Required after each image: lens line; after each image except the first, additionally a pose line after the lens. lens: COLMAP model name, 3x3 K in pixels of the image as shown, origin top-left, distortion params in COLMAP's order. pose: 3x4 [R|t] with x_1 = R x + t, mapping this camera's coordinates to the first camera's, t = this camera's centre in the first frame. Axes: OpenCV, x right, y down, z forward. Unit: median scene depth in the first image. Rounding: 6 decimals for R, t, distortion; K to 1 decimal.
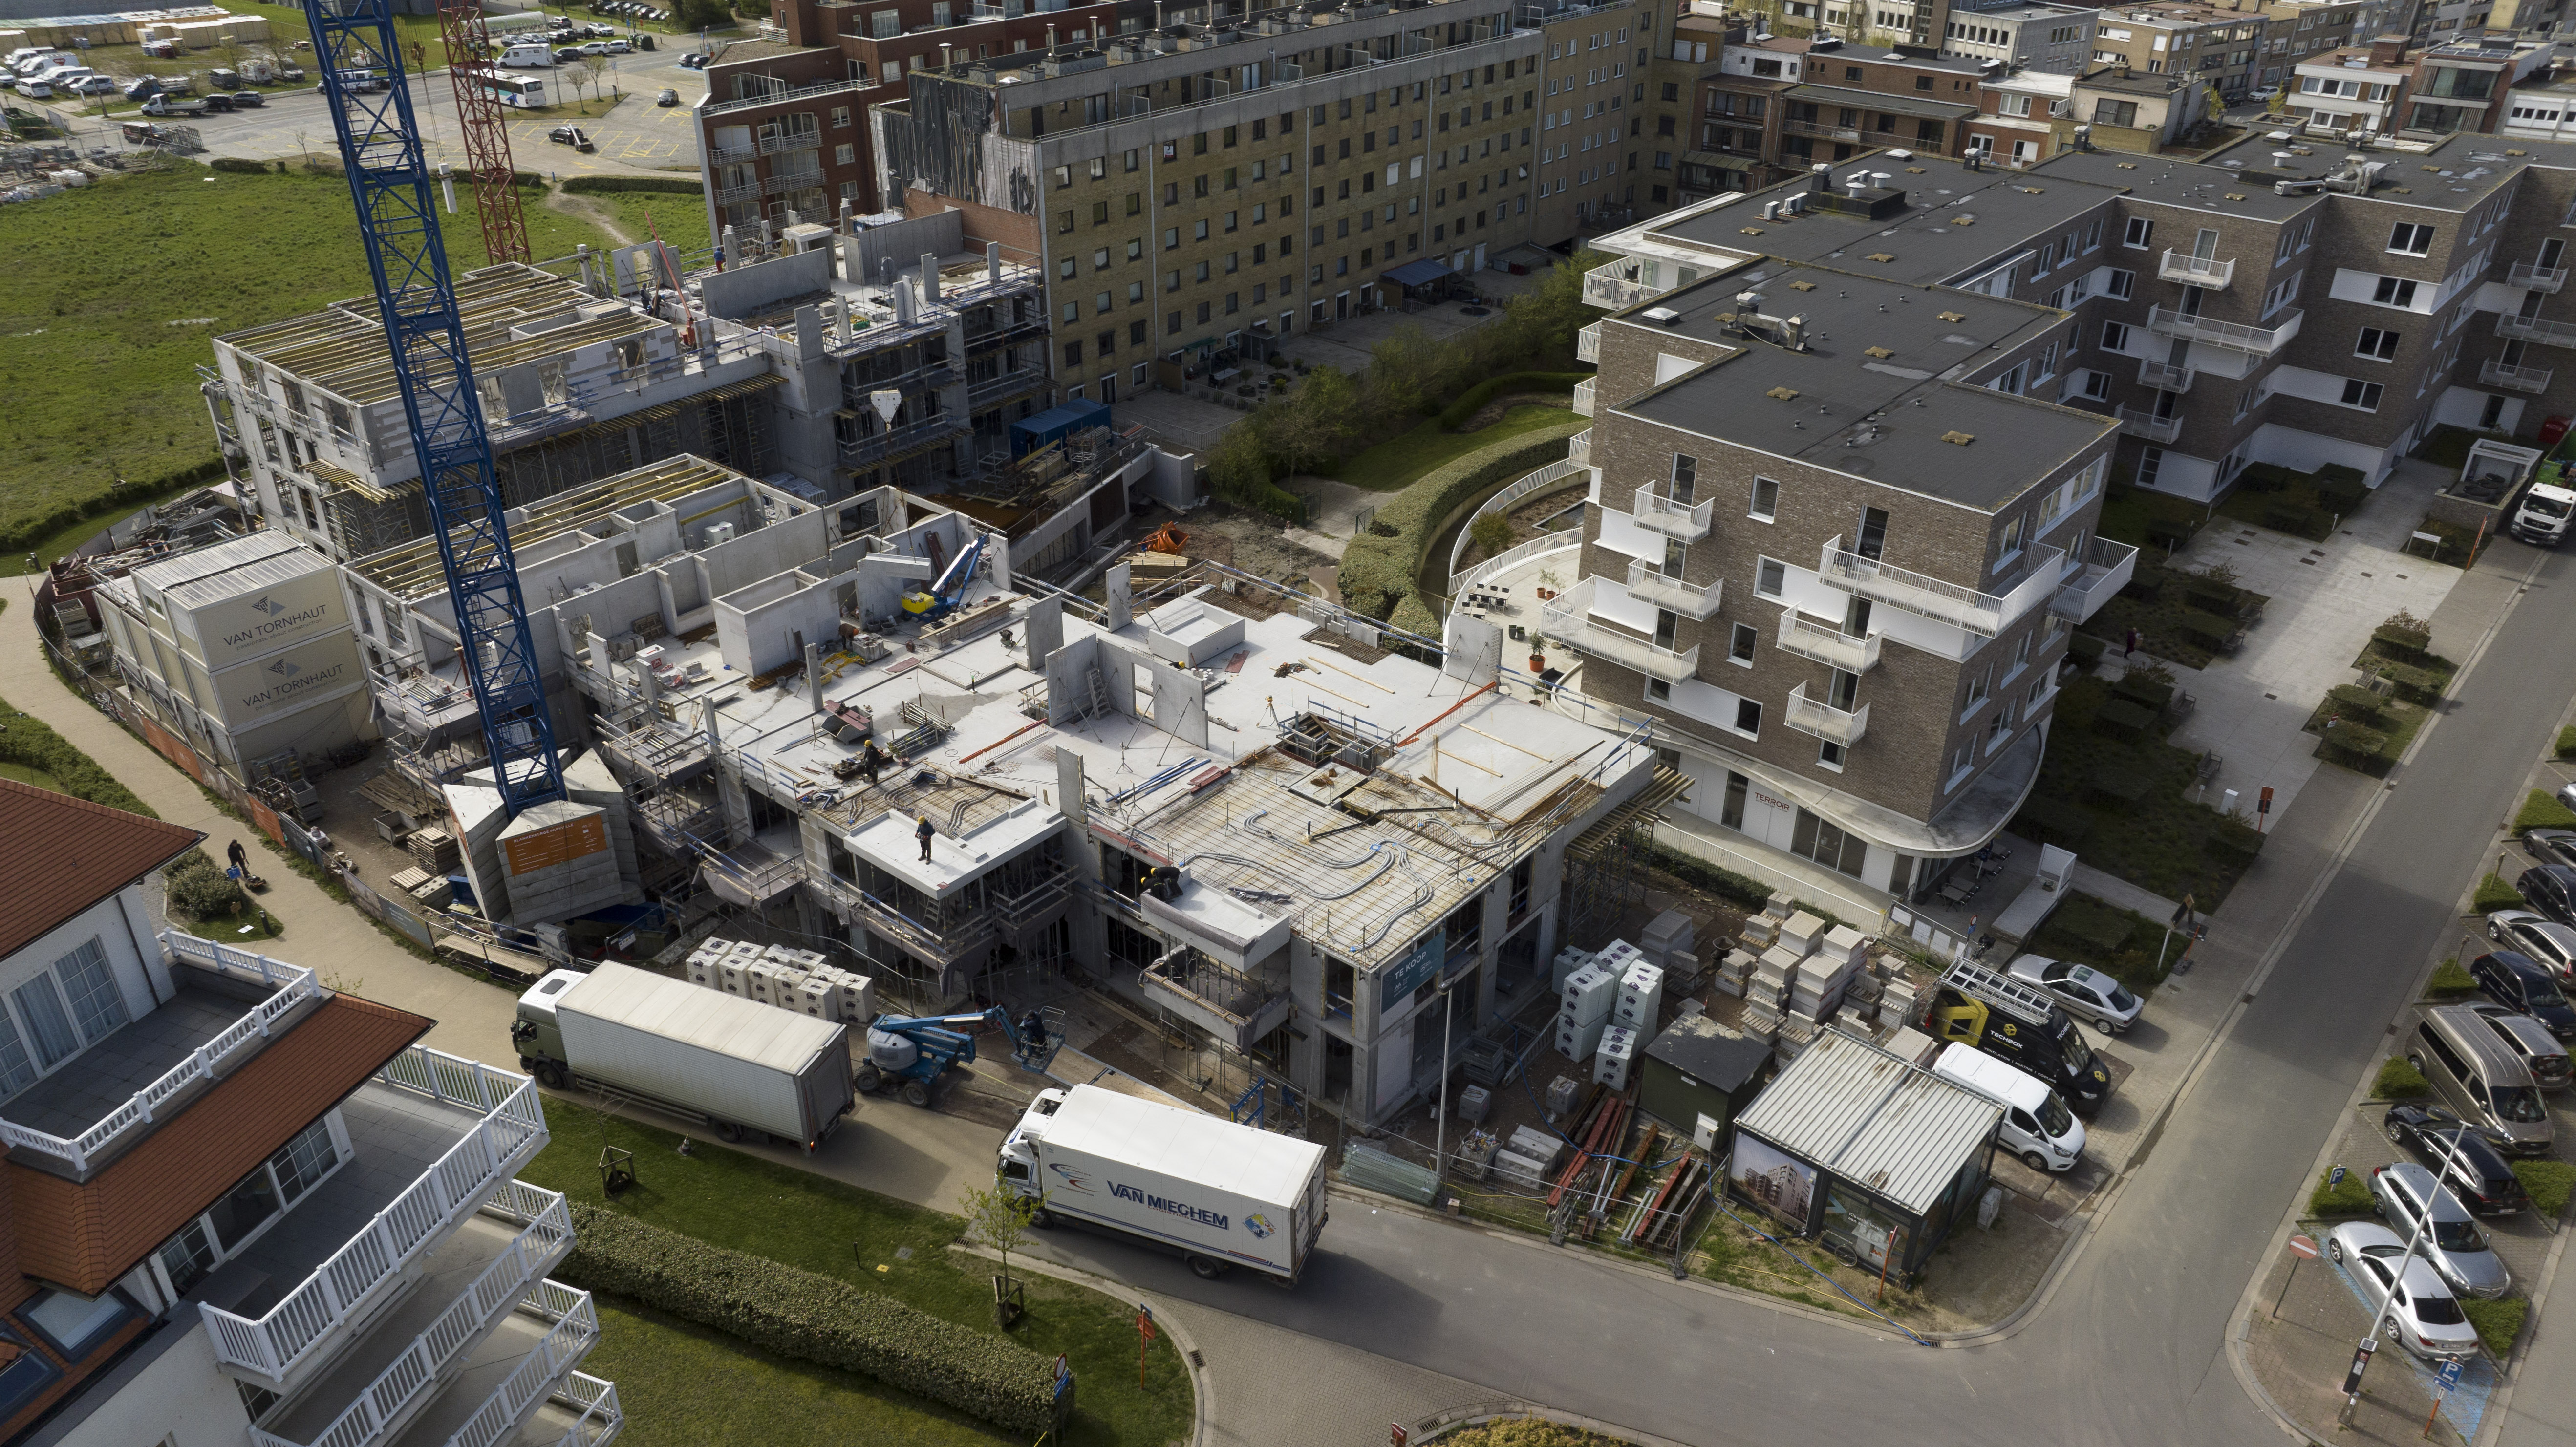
lens RADIAL K [[1827.7, 0, 1294.0], [0, 1827.7, 730.6], [0, 0, 1]] dist [-0.041041, 0.051713]
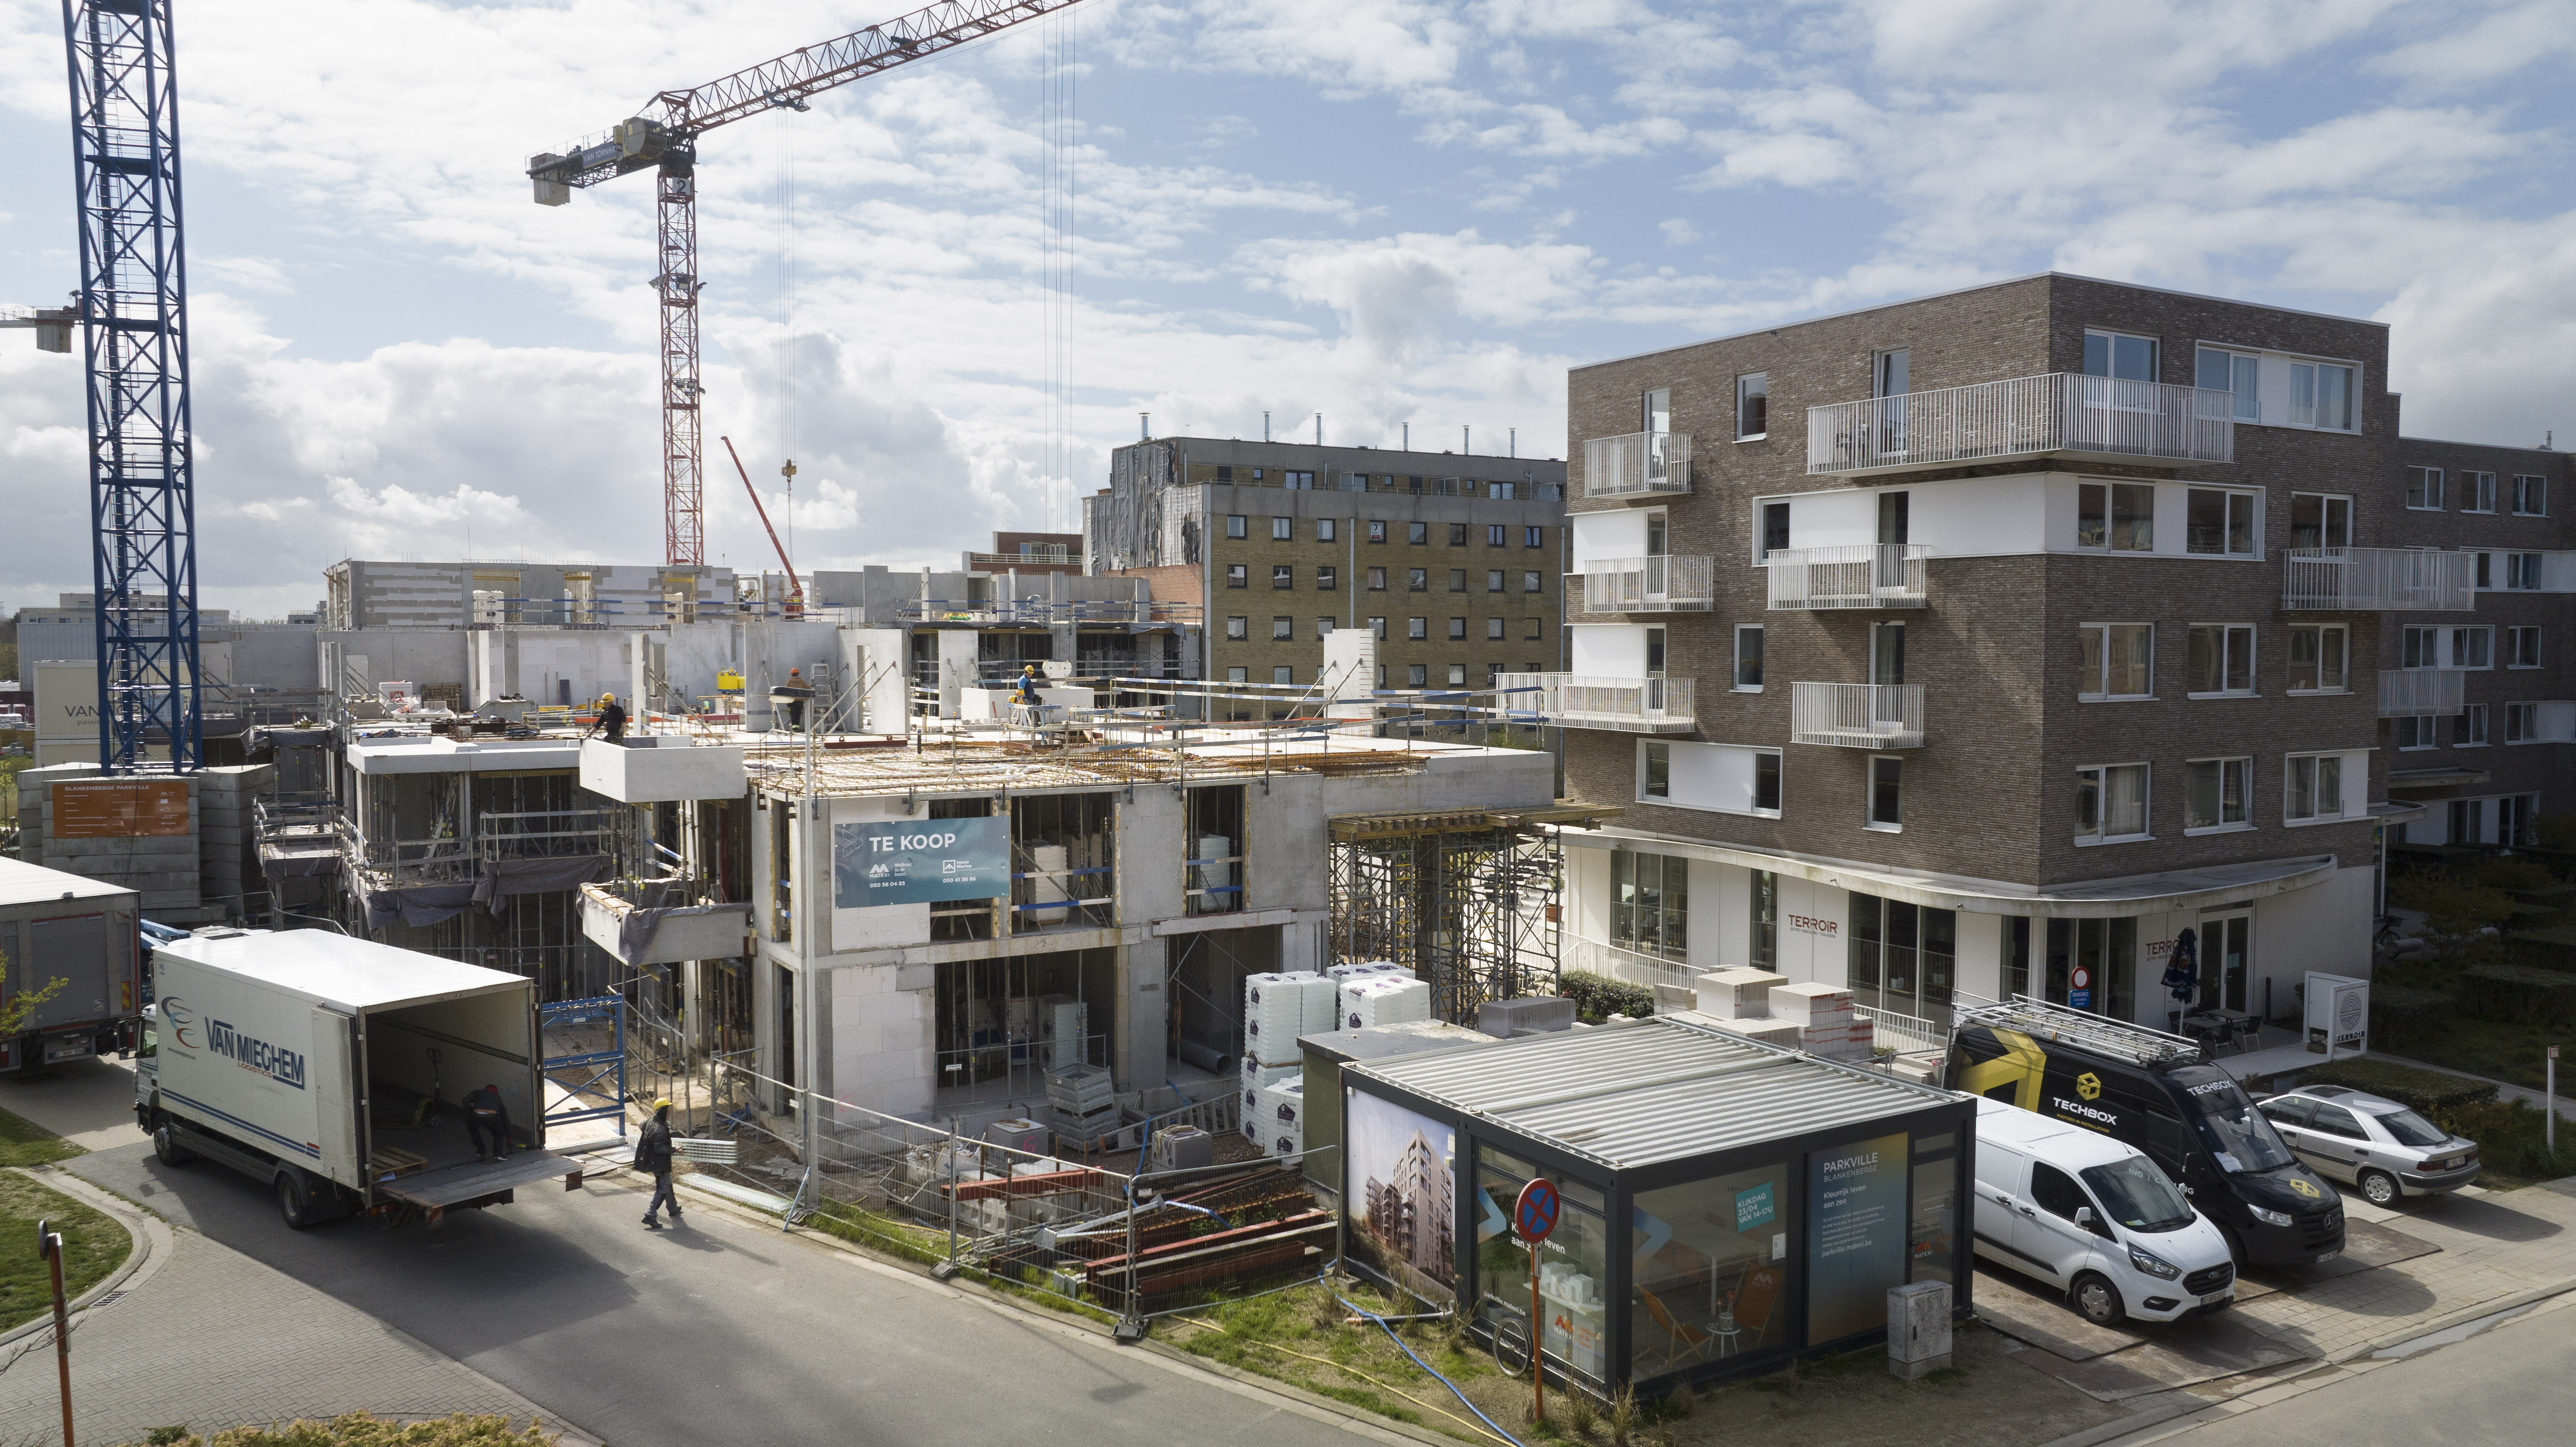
lens RADIAL K [[1827.7, 0, 1282.8], [0, 1827.7, 743.9], [0, 0, 1]] dist [-0.041041, 0.051713]
pose [[0.947186, 0.013746, -0.320391, 0.295347], [-0.153837, 0.896096, -0.416349, 0.265511], [0.281378, 0.443647, 0.850884, 0.432769]]
